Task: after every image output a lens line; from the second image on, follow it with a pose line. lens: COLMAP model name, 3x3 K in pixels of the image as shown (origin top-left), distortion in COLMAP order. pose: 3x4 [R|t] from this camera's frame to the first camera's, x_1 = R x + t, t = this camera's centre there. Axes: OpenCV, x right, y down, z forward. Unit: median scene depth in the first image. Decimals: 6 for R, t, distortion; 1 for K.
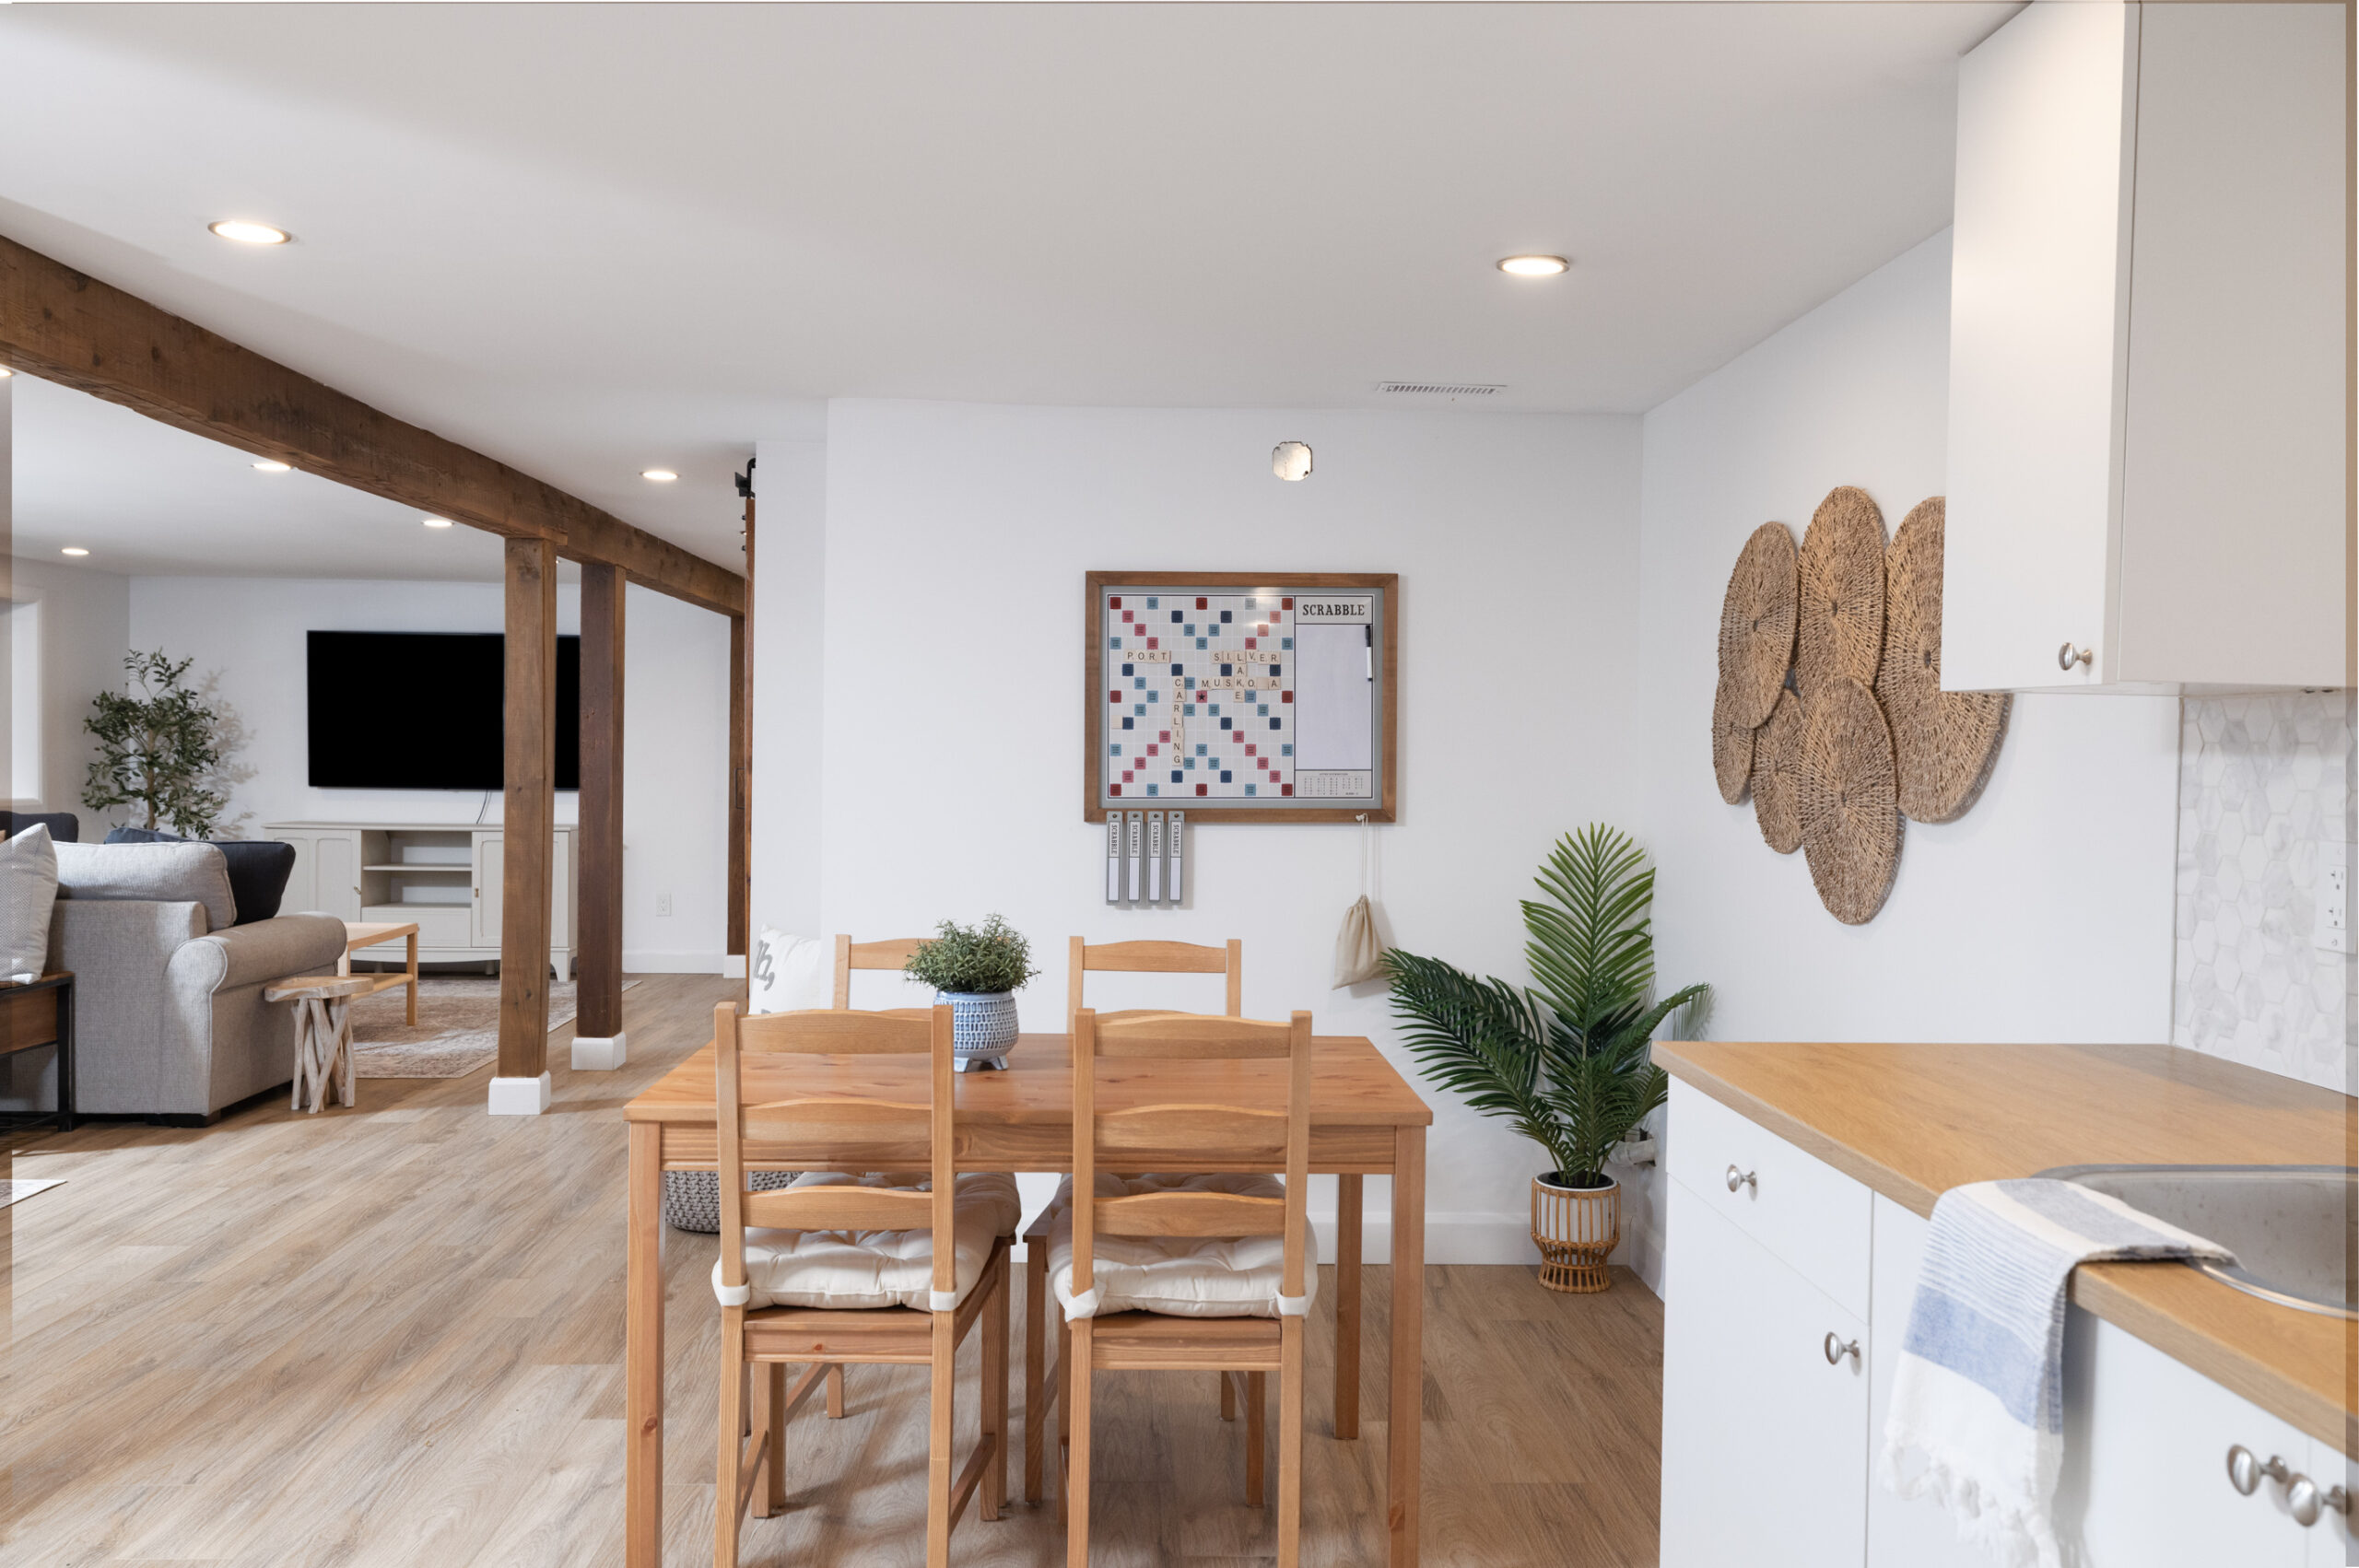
lens RADIAL K [[1931.5, 0, 1179.5], [0, 1931.5, 784.0], [0, 0, 1]] dist [-0.001832, 0.003598]
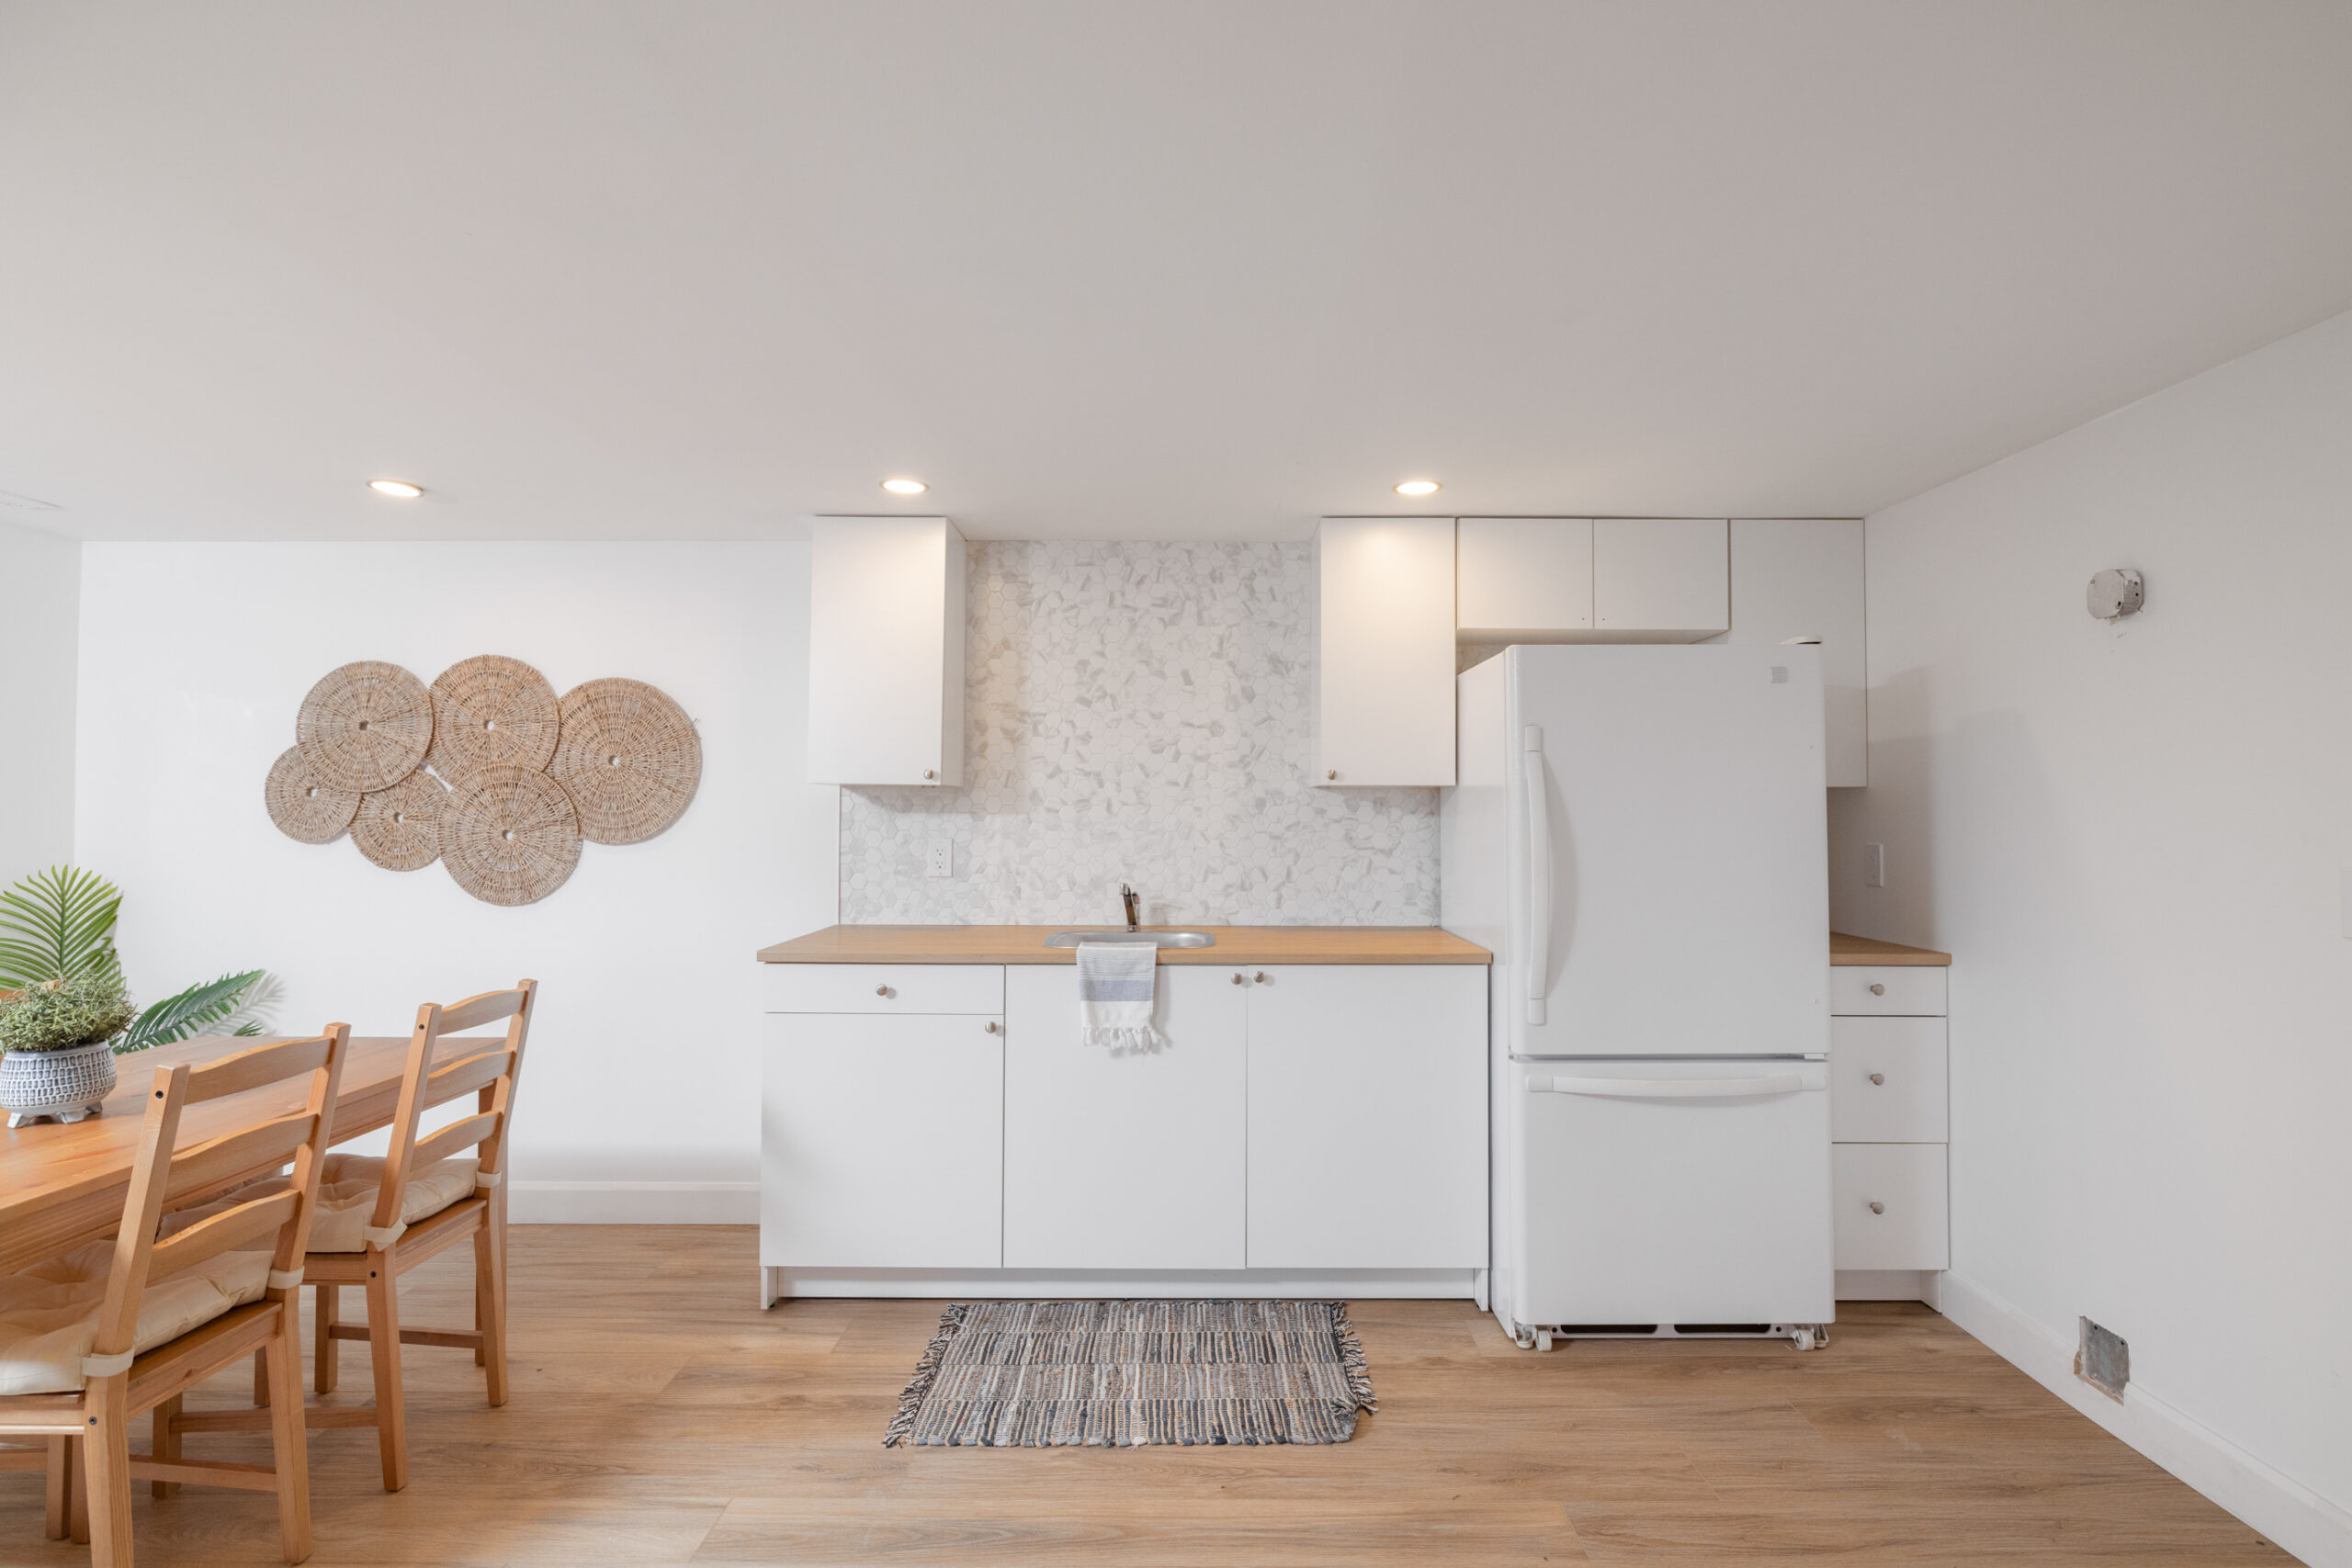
lens RADIAL K [[1196.4, 0, 1176.0], [0, 1196.4, 784.0], [0, 0, 1]] dist [0.000322, -0.000235]
pose [[0.055884, 0.006732, 0.998415, -0.493230], [0.017119, 0.999824, -0.007699, -0.013585], [-0.998290, 0.017522, 0.055759, 0.229207]]
